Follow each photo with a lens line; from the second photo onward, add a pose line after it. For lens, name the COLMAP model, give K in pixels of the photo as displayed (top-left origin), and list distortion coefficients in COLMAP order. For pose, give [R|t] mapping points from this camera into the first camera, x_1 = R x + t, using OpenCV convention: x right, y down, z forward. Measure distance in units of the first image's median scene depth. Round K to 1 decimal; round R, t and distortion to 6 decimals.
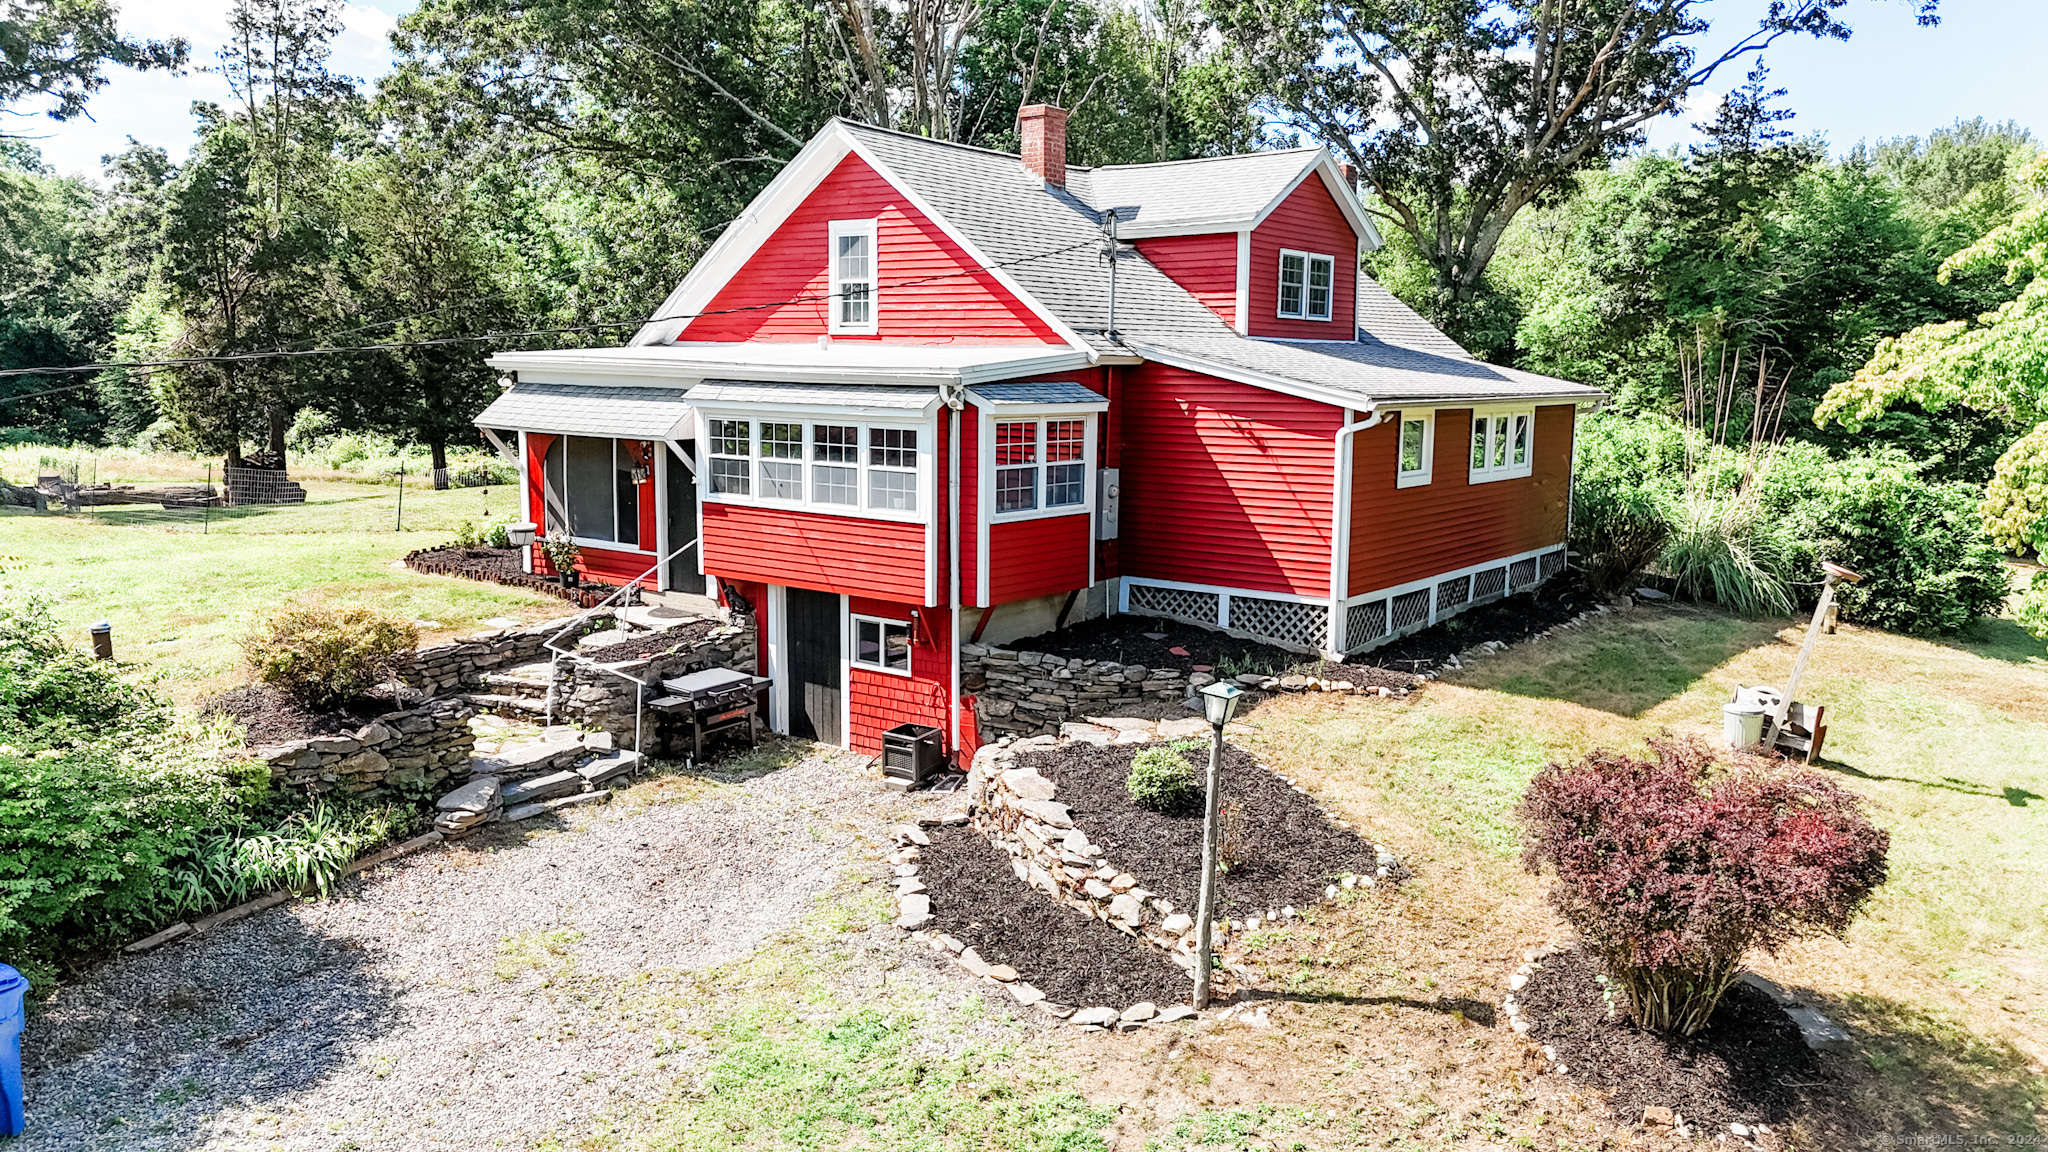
lens RADIAL K [[1500.3, 0, 1017.0], [0, 1500.3, 574.8], [0, 0, 1]] dist [0.150315, -0.212891]
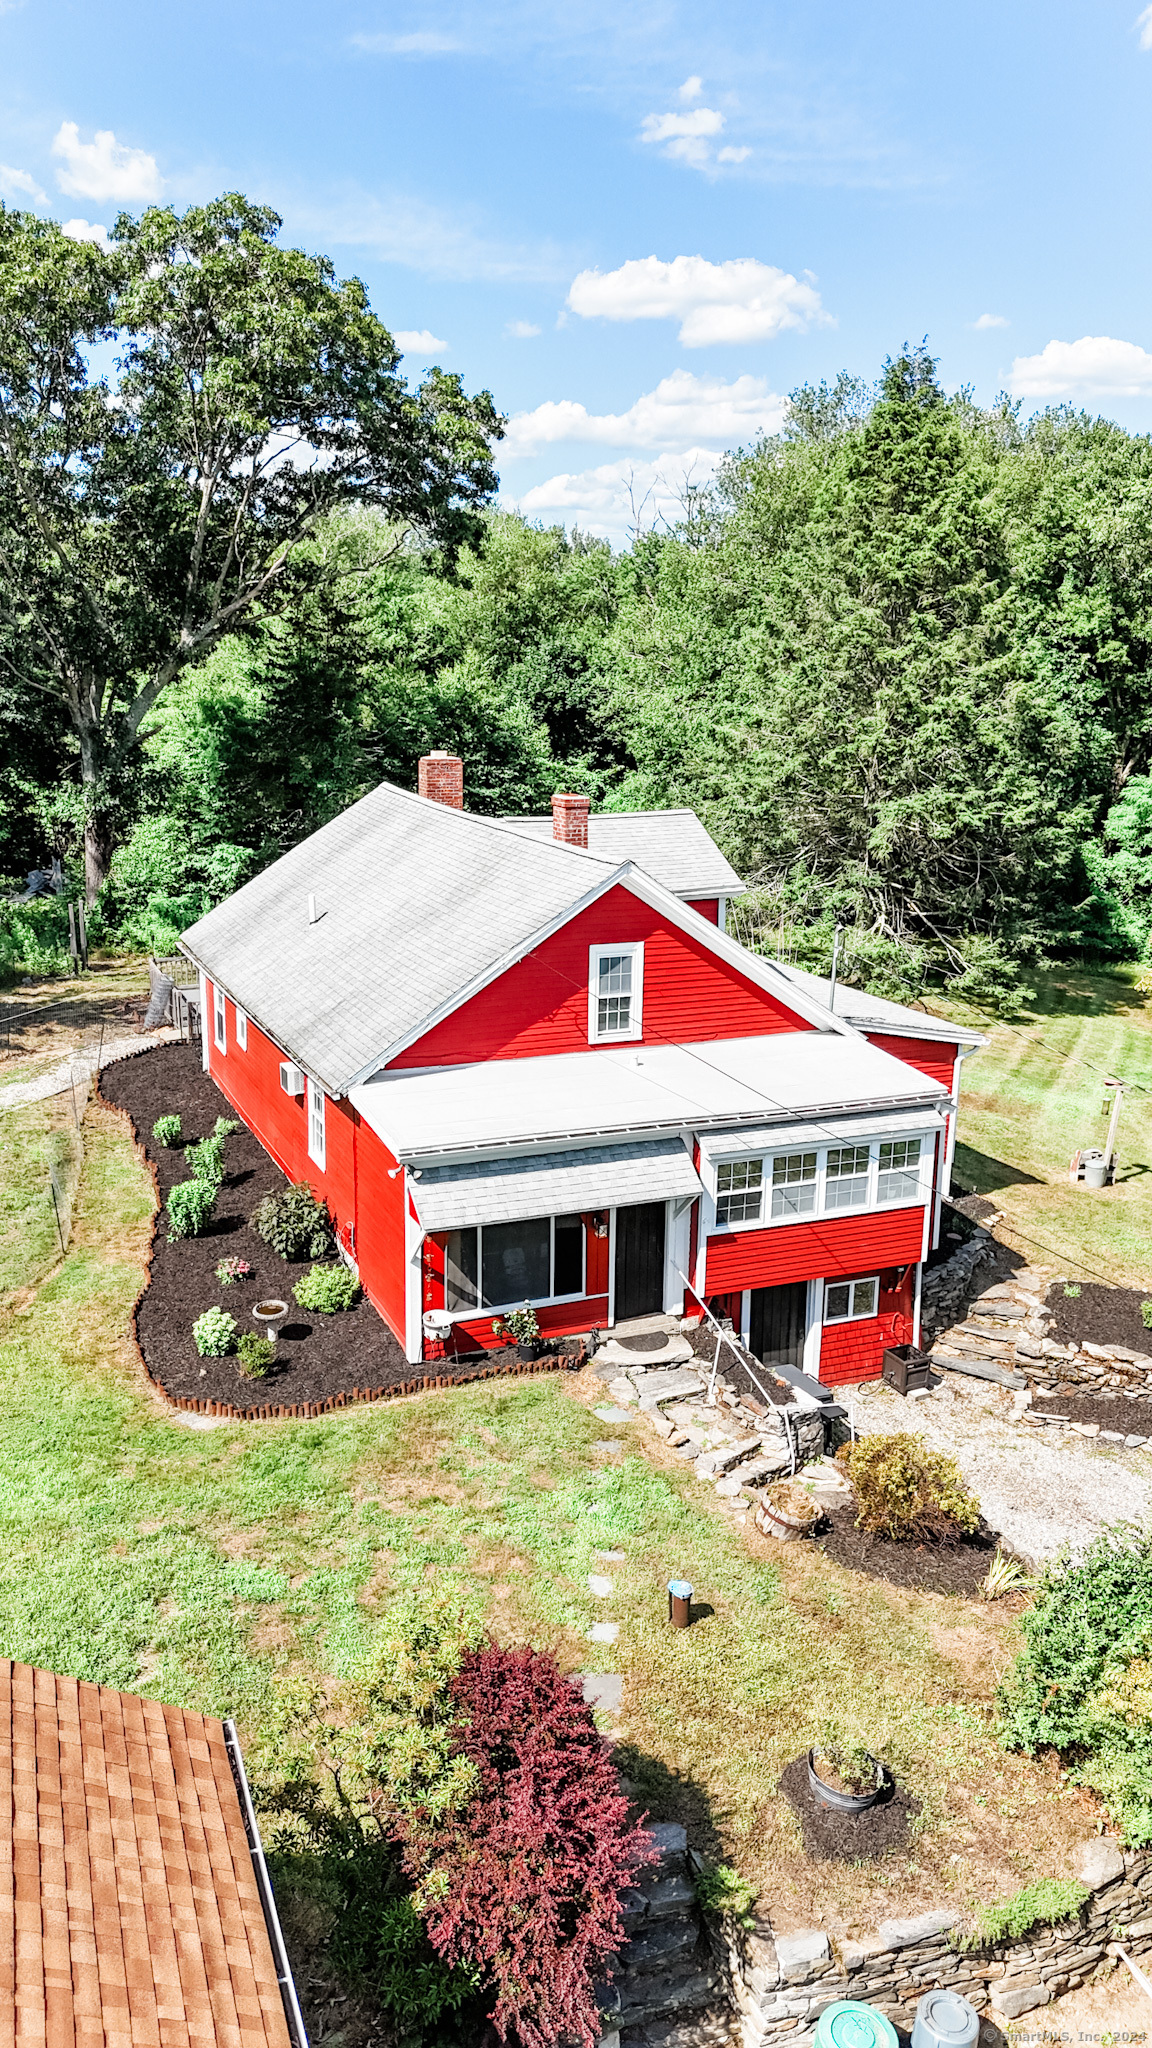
lens RADIAL K [[1500.3, 0, 563.7], [0, 1500.3, 1025.9], [0, 0, 1]] dist [0.150315, -0.212891]
pose [[0.471739, -0.205047, 0.857565, -1.229812], [0.110499, 0.978665, 0.173218, -0.420934], [-0.874787, 0.013047, 0.484332, 0.572747]]
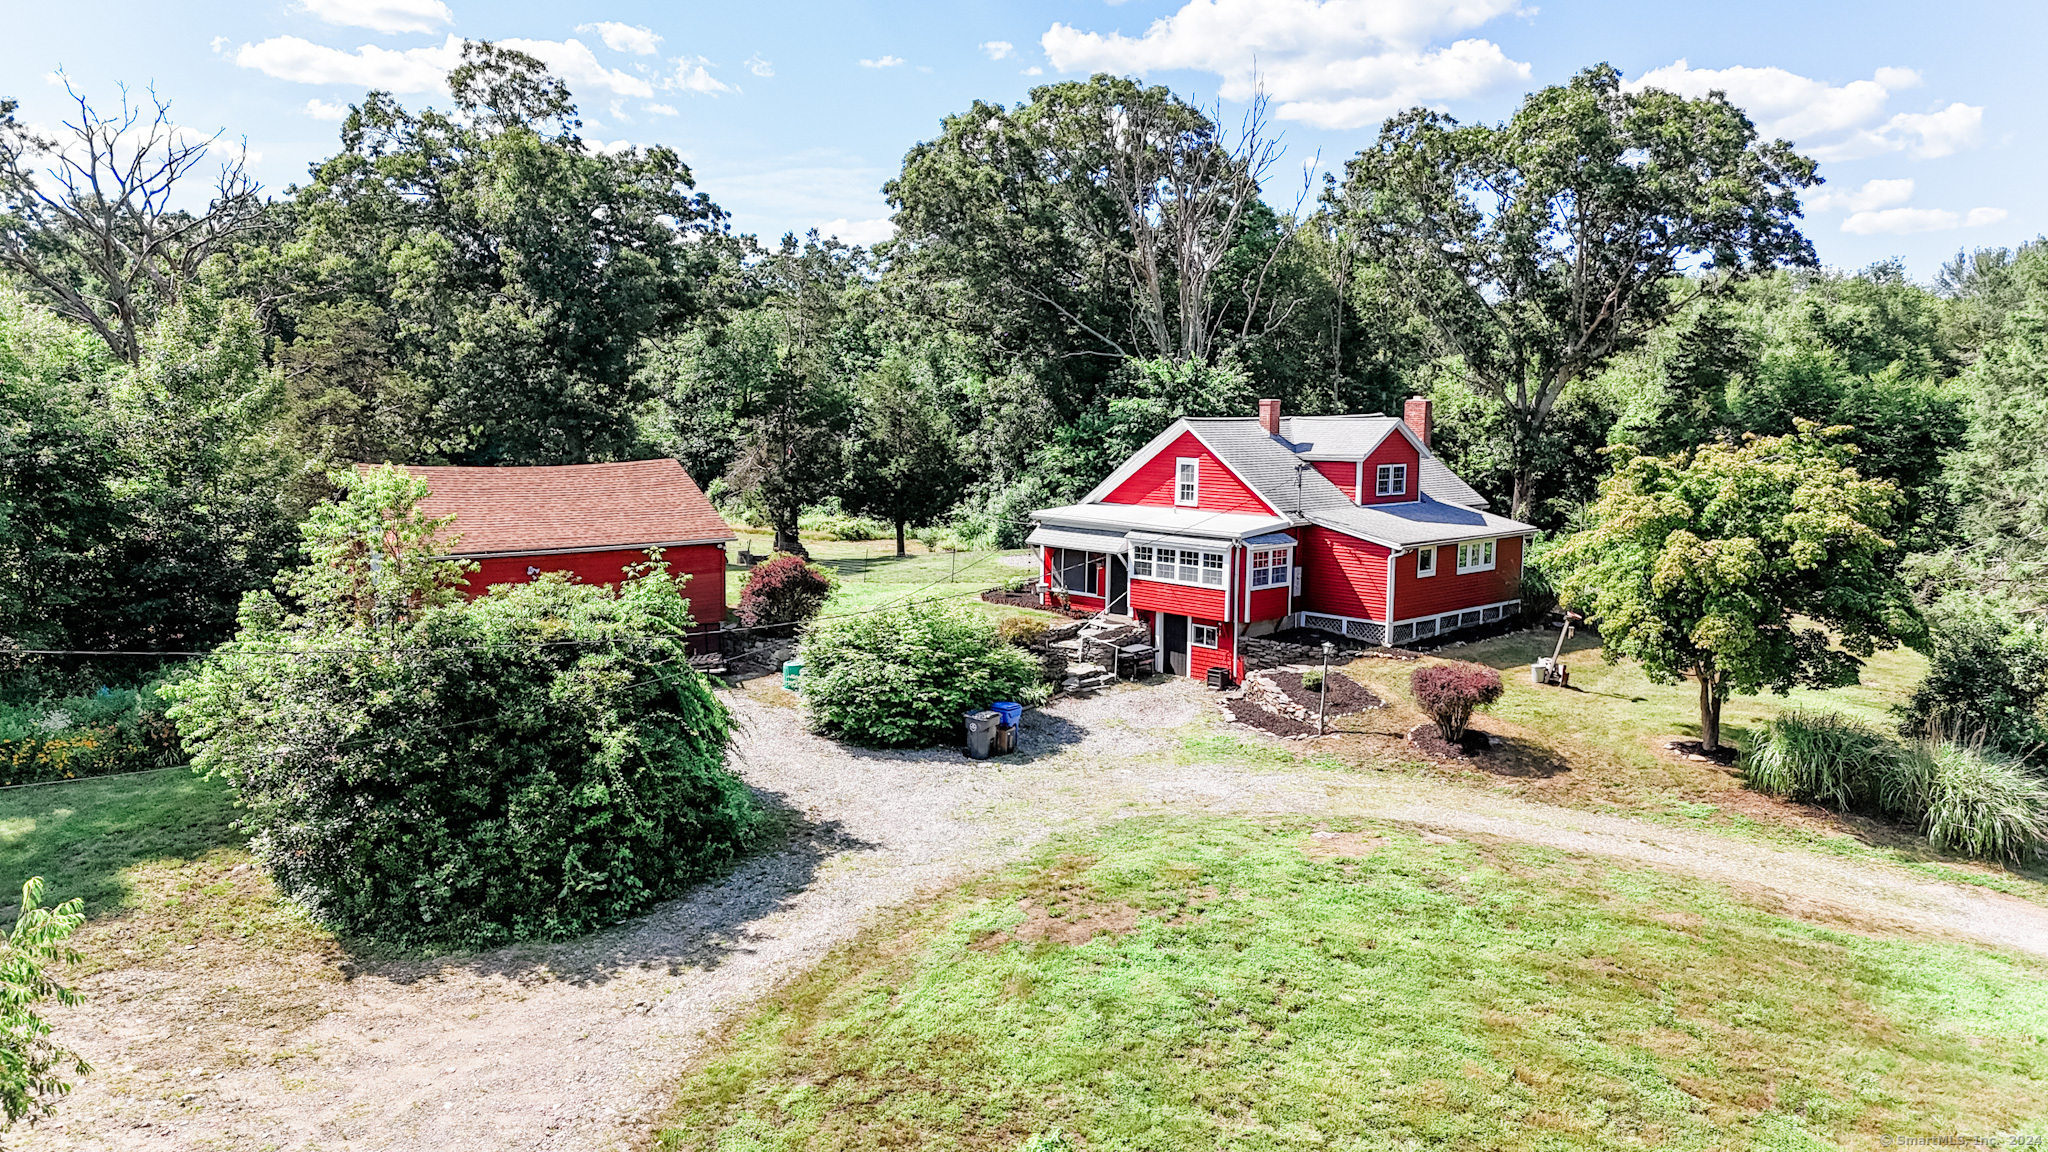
lens RADIAL K [[1500.3, 0, 1017.0], [0, 1500.3, 574.8], [0, 0, 1]] dist [0.150315, -0.212891]
pose [[0.992191, 0.016951, -0.123573, -0.090829], [-0.019295, 0.999655, -0.017795, -0.006284], [0.123228, 0.020040, 0.992176, -1.541664]]
